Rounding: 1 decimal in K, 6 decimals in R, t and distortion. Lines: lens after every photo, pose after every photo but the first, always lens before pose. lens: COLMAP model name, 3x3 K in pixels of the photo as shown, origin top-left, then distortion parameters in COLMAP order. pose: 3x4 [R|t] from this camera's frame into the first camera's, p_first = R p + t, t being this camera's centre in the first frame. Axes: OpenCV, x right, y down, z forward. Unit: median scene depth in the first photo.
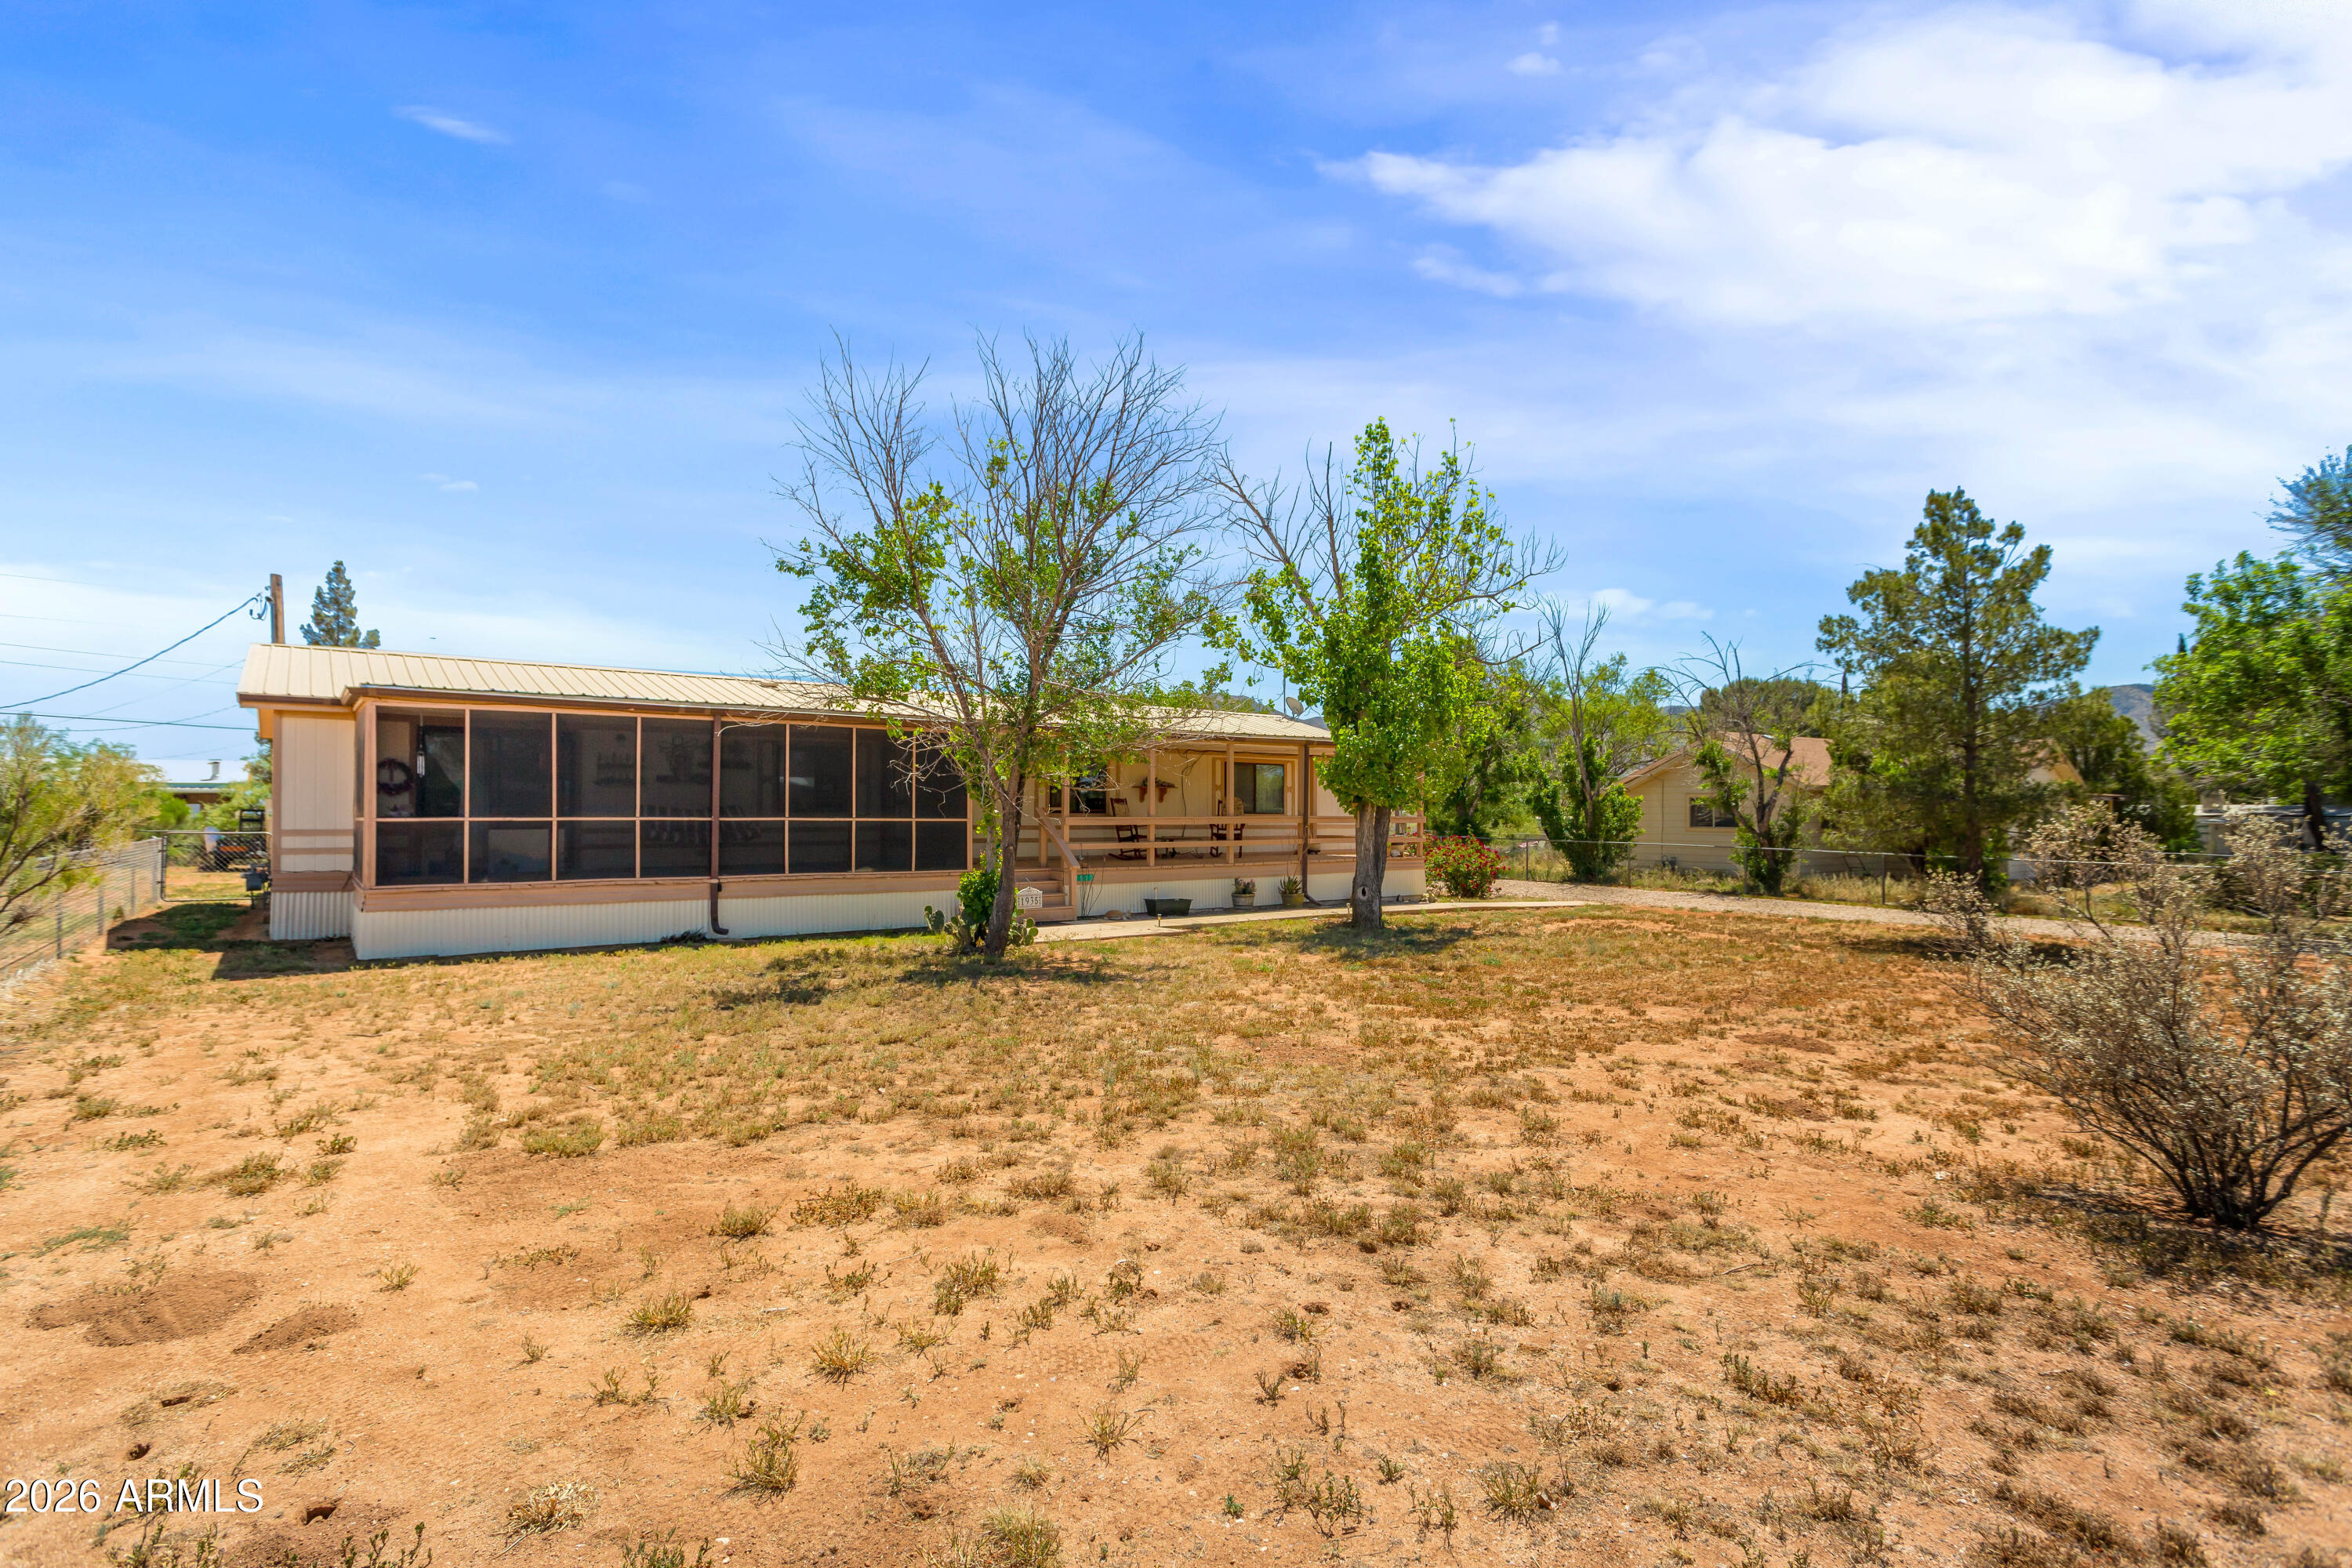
lens RADIAL K [[1175.6, 0, 1193.0], [0, 1175.6, 795.4], [0, 0, 1]] dist [-0.000188, 0.000058]
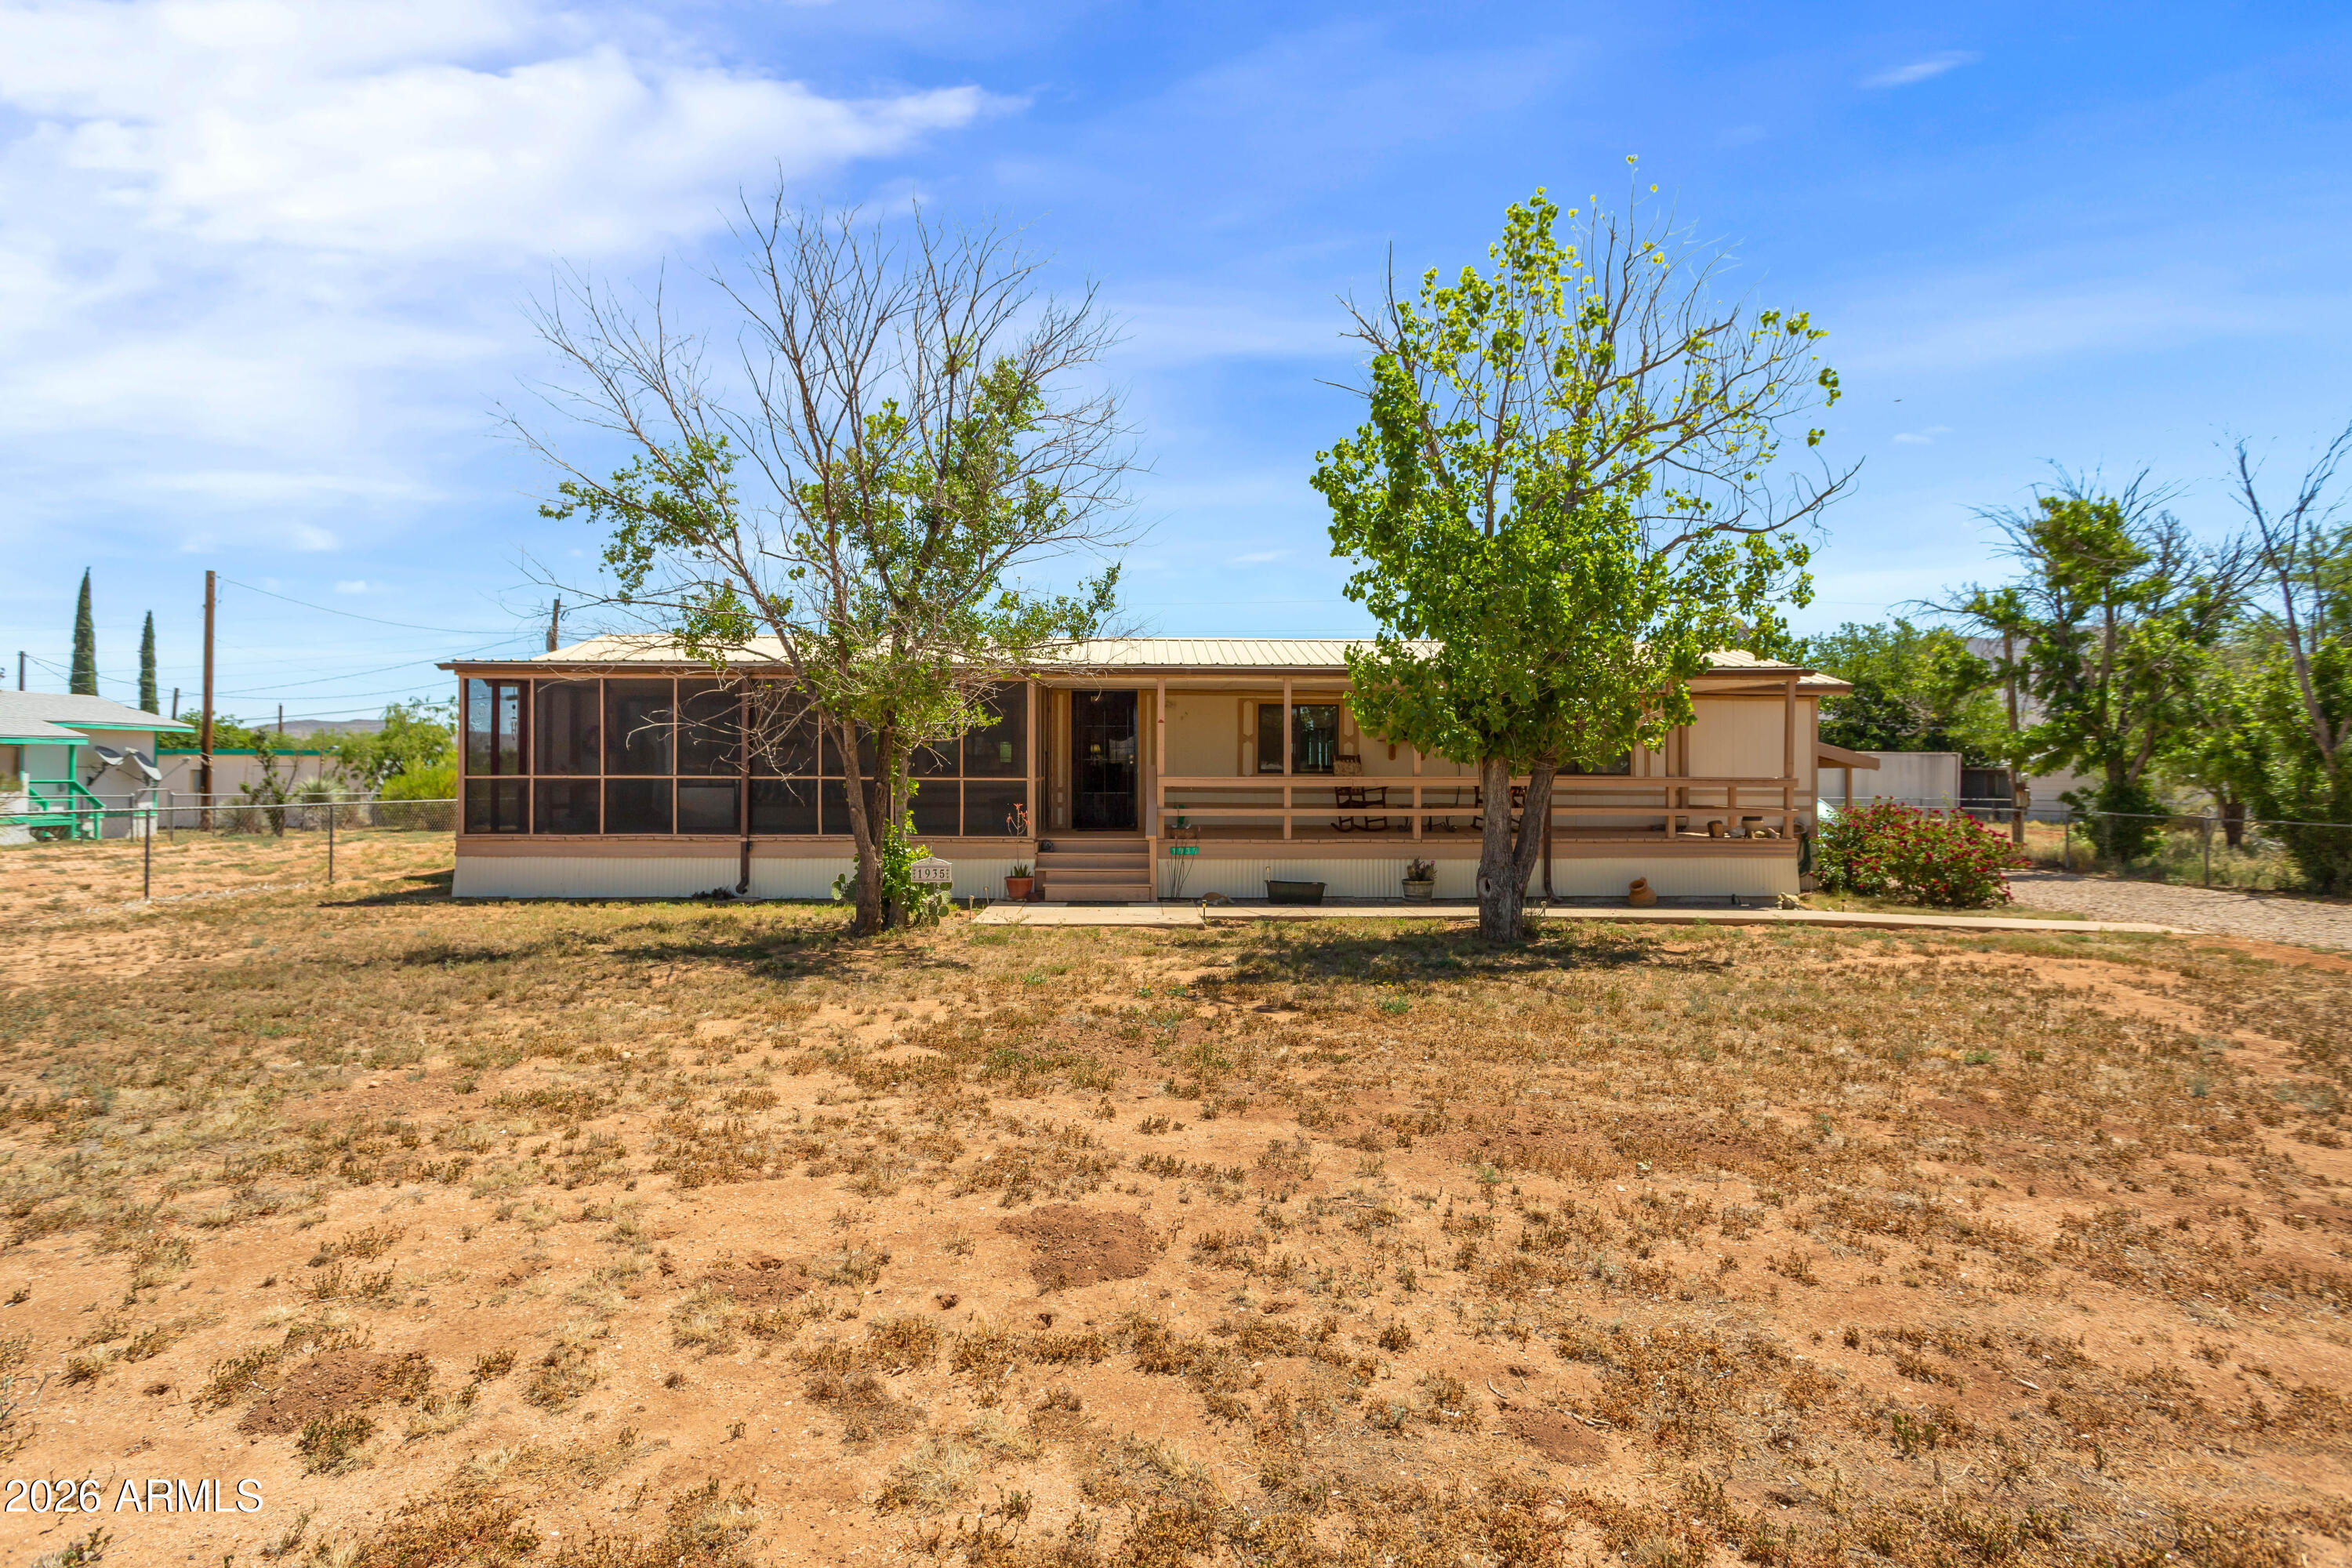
lens RADIAL K [[1215.5, 0, 1176.0], [0, 1215.5, 784.0], [0, 0, 1]] dist [0.003794, 0.000415]
pose [[0.812139, 0.004584, -0.583447, 0.397321], [0.007236, 0.999813, 0.017928, 0.007773], [0.583420, -0.018782, 0.811954, 0.301845]]
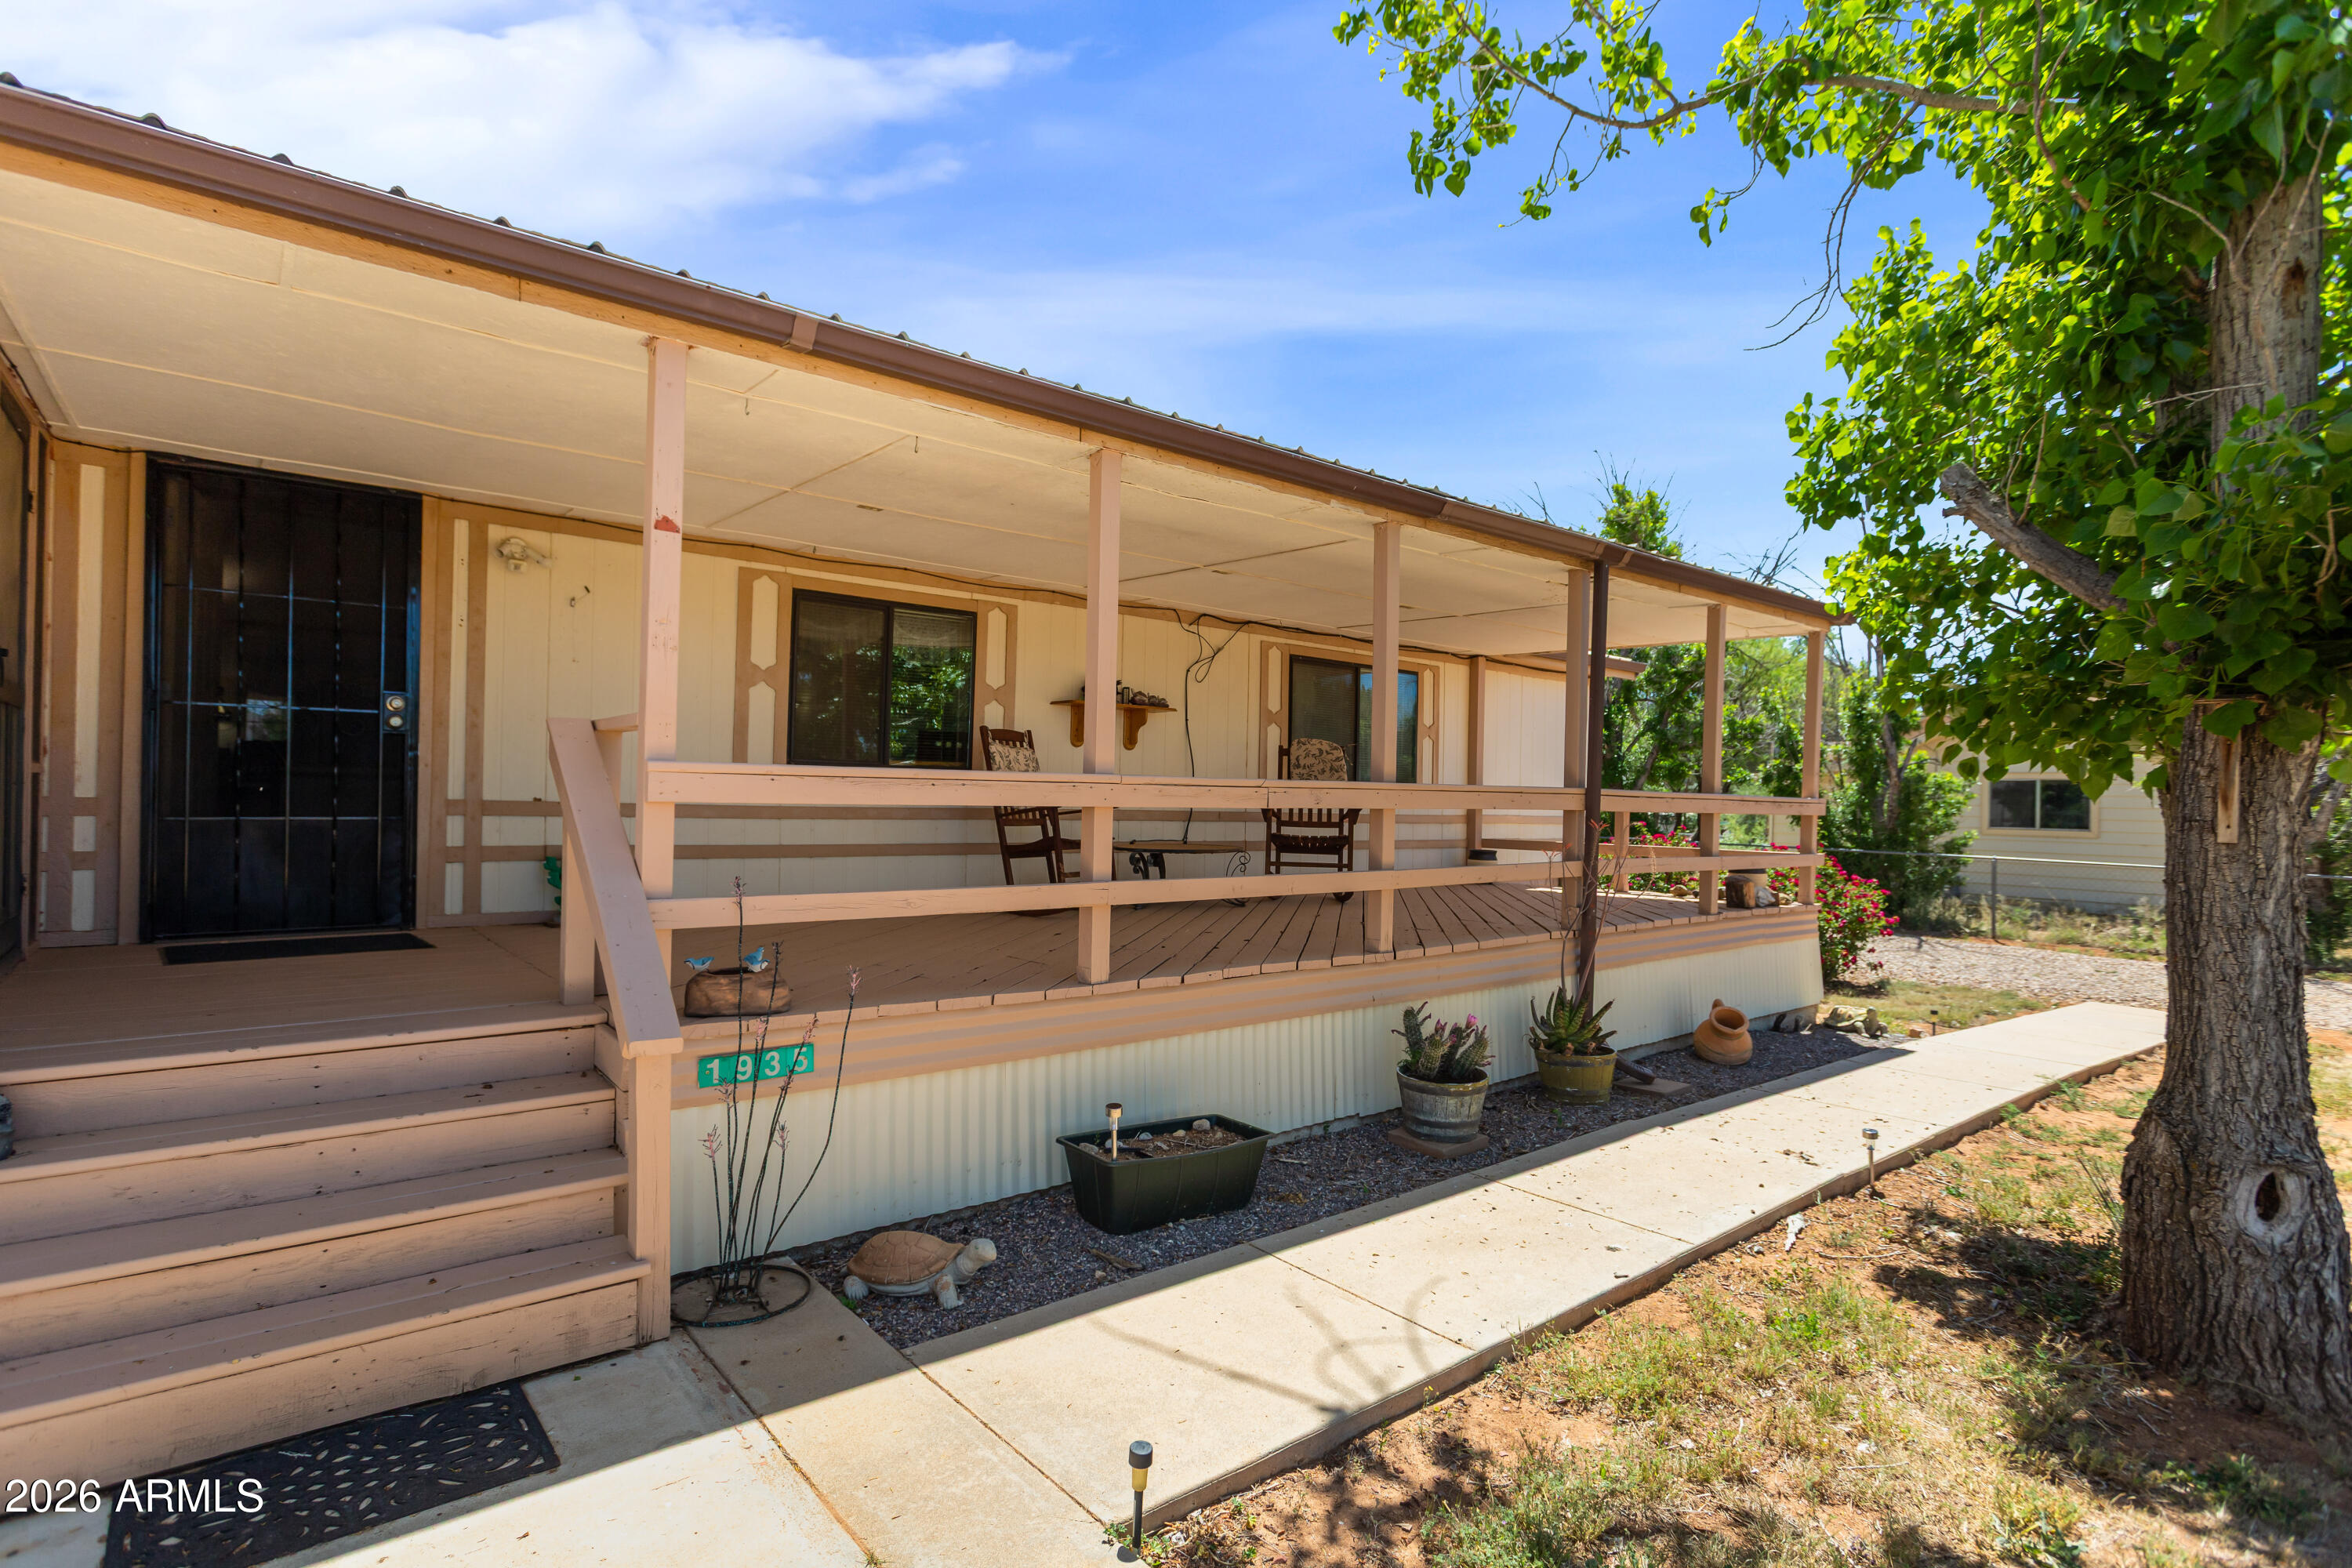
lens RADIAL K [[1175.6, 0, 1193.0], [0, 1175.6, 795.4], [0, 0, 1]] dist [-0.000188, 0.000058]
pose [[0.999134, 0.016267, 0.038303, -0.026853], [-0.016668, 0.999809, 0.010171, 0.020697], [-0.038130, -0.010801, 0.999214, 0.791722]]
